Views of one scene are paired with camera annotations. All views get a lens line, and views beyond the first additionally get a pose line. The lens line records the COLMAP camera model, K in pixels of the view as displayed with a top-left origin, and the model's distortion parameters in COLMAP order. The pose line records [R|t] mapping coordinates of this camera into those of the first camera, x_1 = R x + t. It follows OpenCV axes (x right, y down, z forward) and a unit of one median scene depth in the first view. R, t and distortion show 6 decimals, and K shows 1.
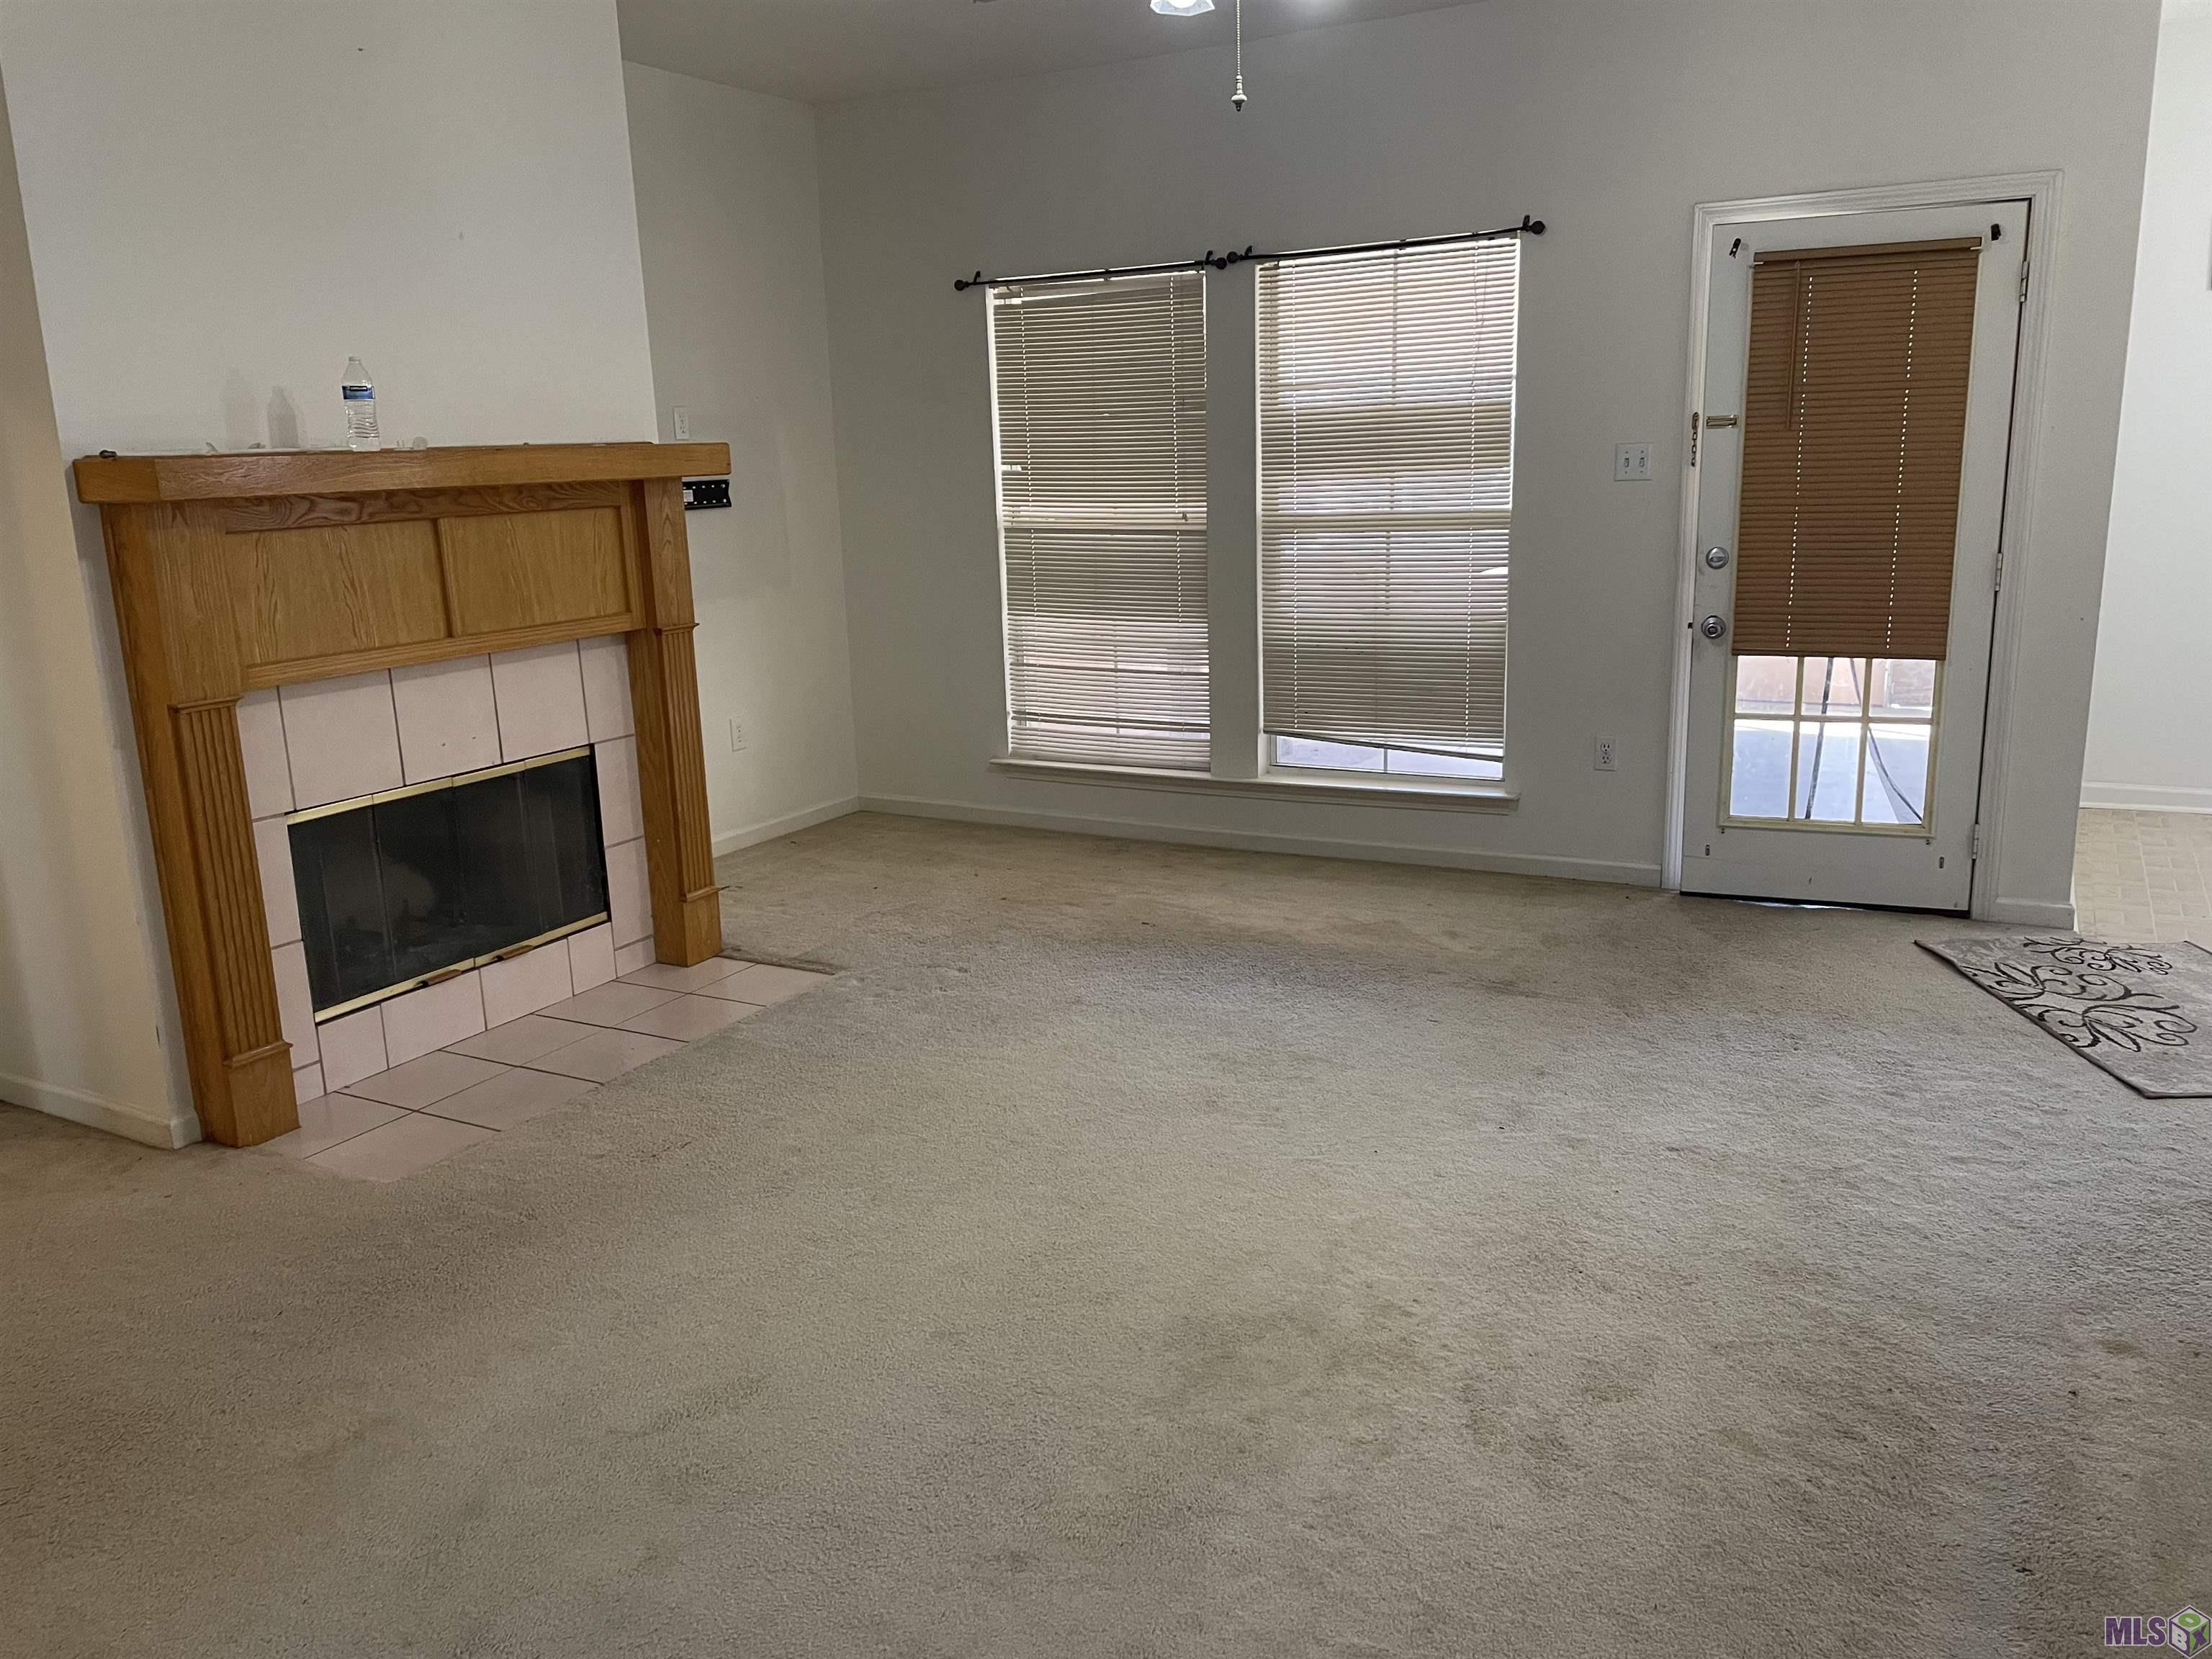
lens RADIAL K [[1685.3, 0, 1106.0], [0, 1685.3, 829.5], [0, 0, 1]] dist [0.096074, -0.123690]
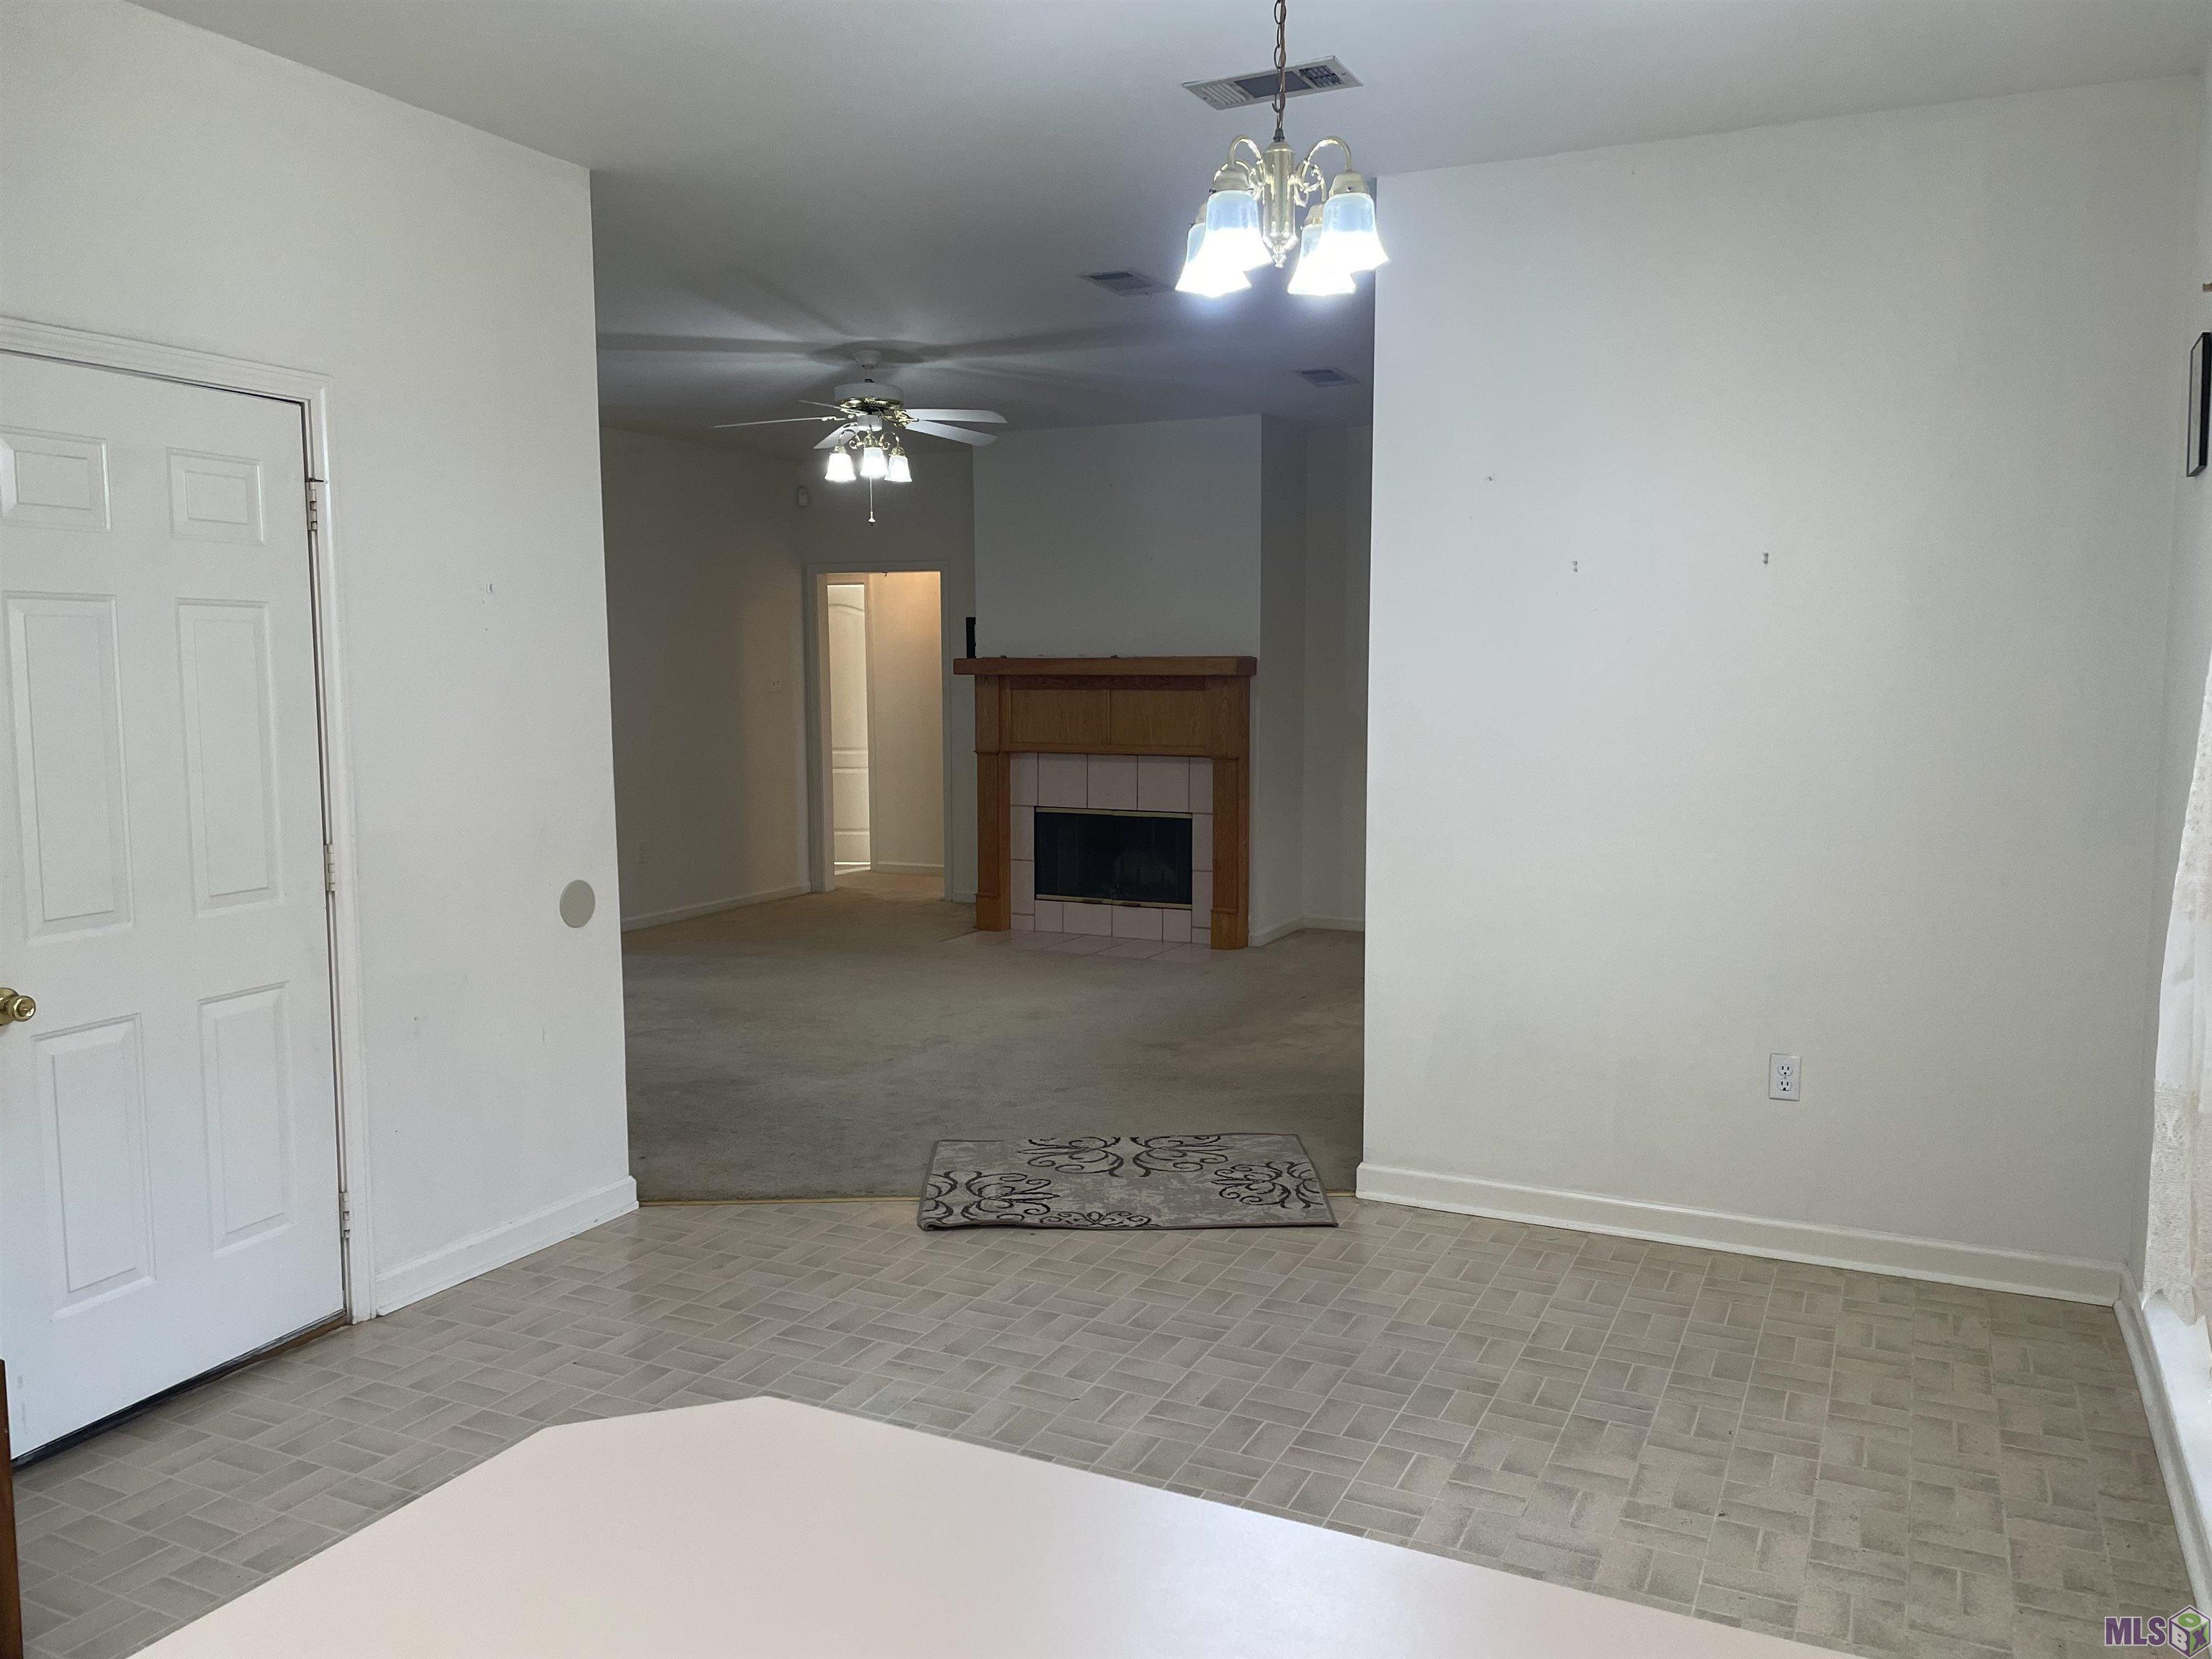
lens RADIAL K [[1685.3, 0, 1106.0], [0, 1685.3, 829.5], [0, 0, 1]] dist [0.096074, -0.123690]
pose [[0.073111, 0.138499, -0.987660, 1.711349], [-0.230671, 0.965806, 0.118359, -0.258653], [0.970281, 0.219171, 0.102559, 0.807754]]
